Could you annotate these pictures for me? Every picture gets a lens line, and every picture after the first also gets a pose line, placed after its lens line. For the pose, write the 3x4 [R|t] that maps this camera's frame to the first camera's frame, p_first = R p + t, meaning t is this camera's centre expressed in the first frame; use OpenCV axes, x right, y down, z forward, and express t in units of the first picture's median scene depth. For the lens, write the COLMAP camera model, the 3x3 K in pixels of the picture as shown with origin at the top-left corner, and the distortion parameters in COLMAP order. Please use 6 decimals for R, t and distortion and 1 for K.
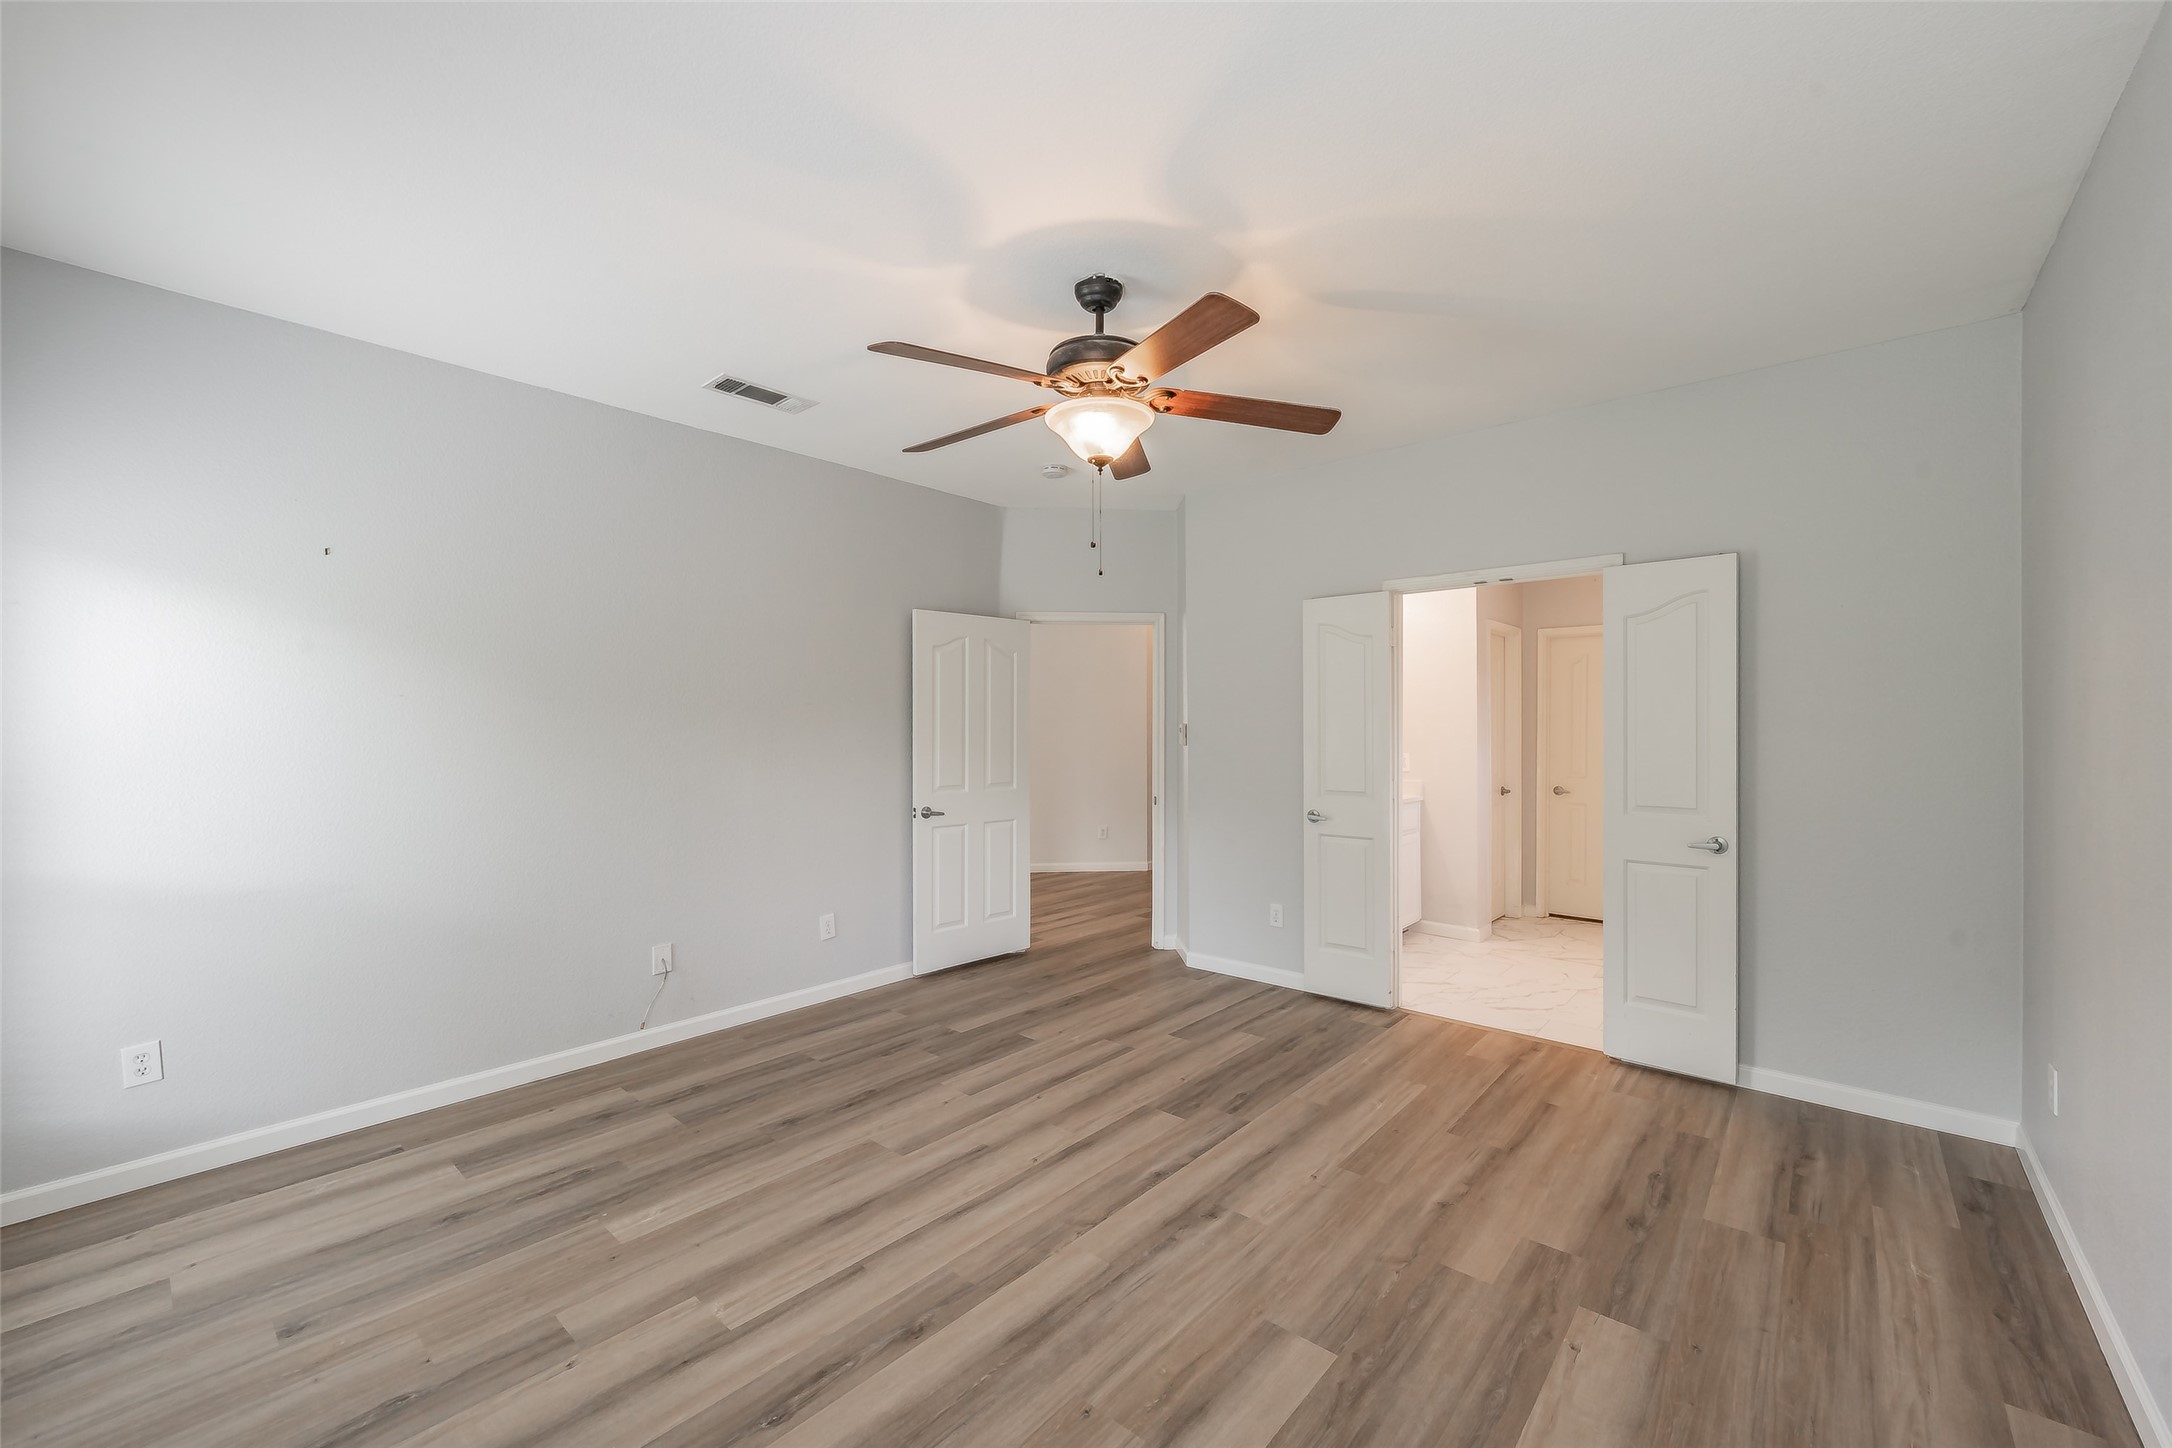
lens RADIAL K [[858.5, 0, 1133.7], [0, 858.5, 733.6], [0, 0, 1]] dist [0.002633, 0.000113]
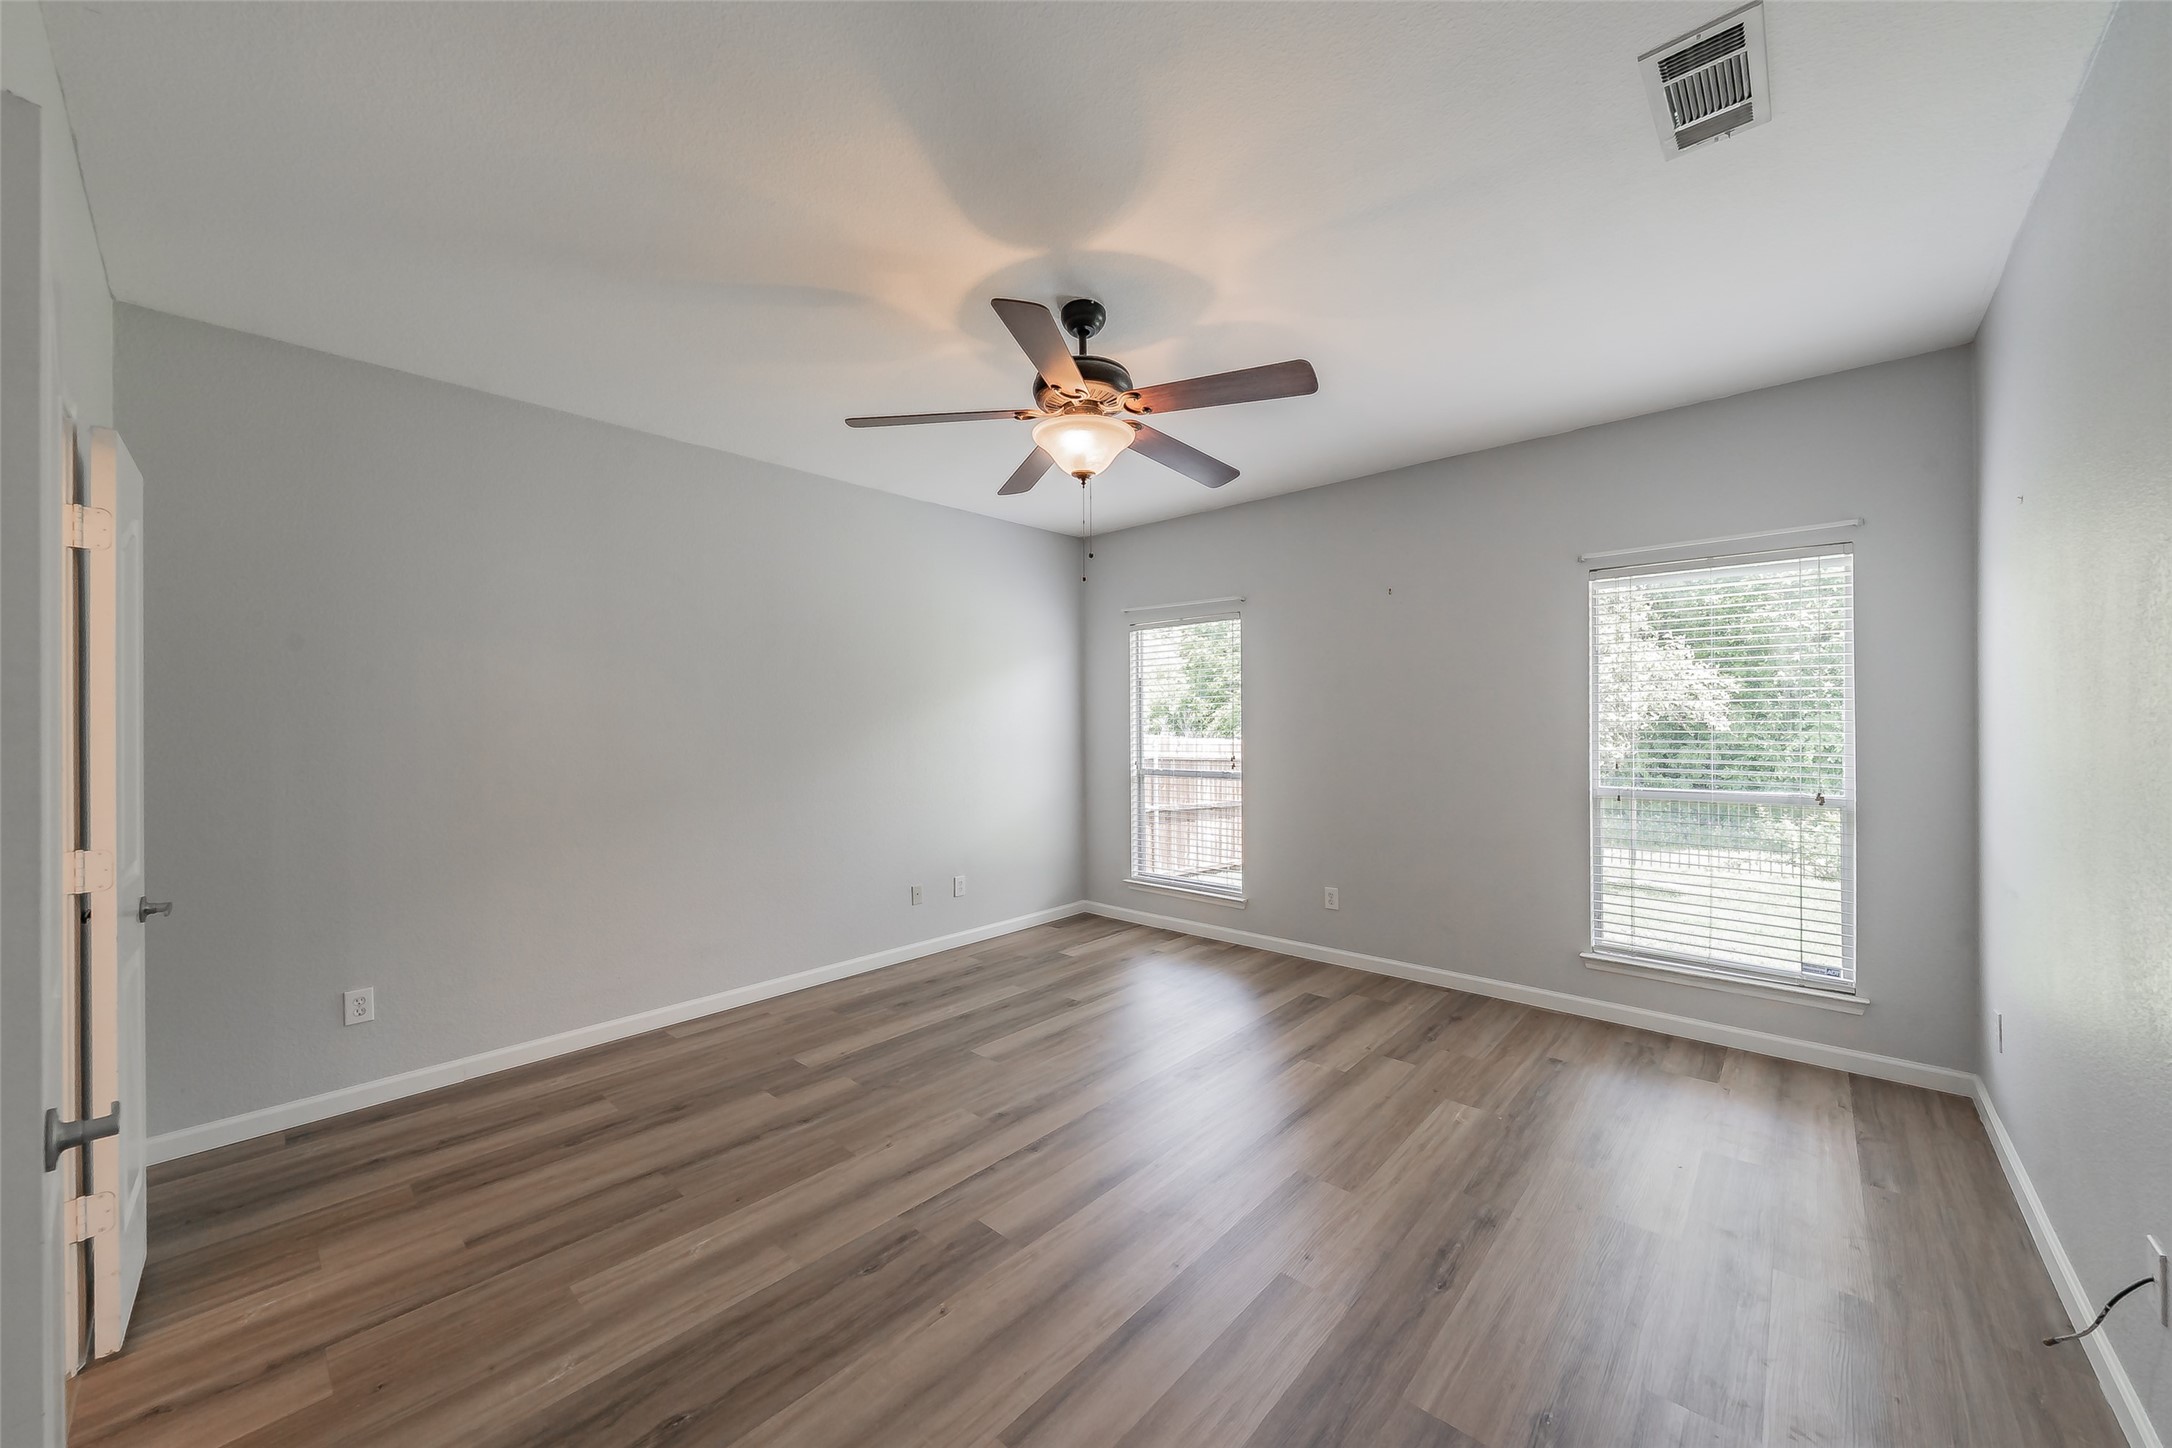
lens RADIAL K [[790.2, 0, 1105.1], [0, 790.2, 722.6], [0, 0, 1]] dist [-0.001393, -0.000024]
pose [[-0.998969, 0.010293, 0.044219, -0.086013], [0.010479, 0.999937, 0.003966, -0.005895], [-0.044175, 0.004425, -0.999014, 1.595111]]
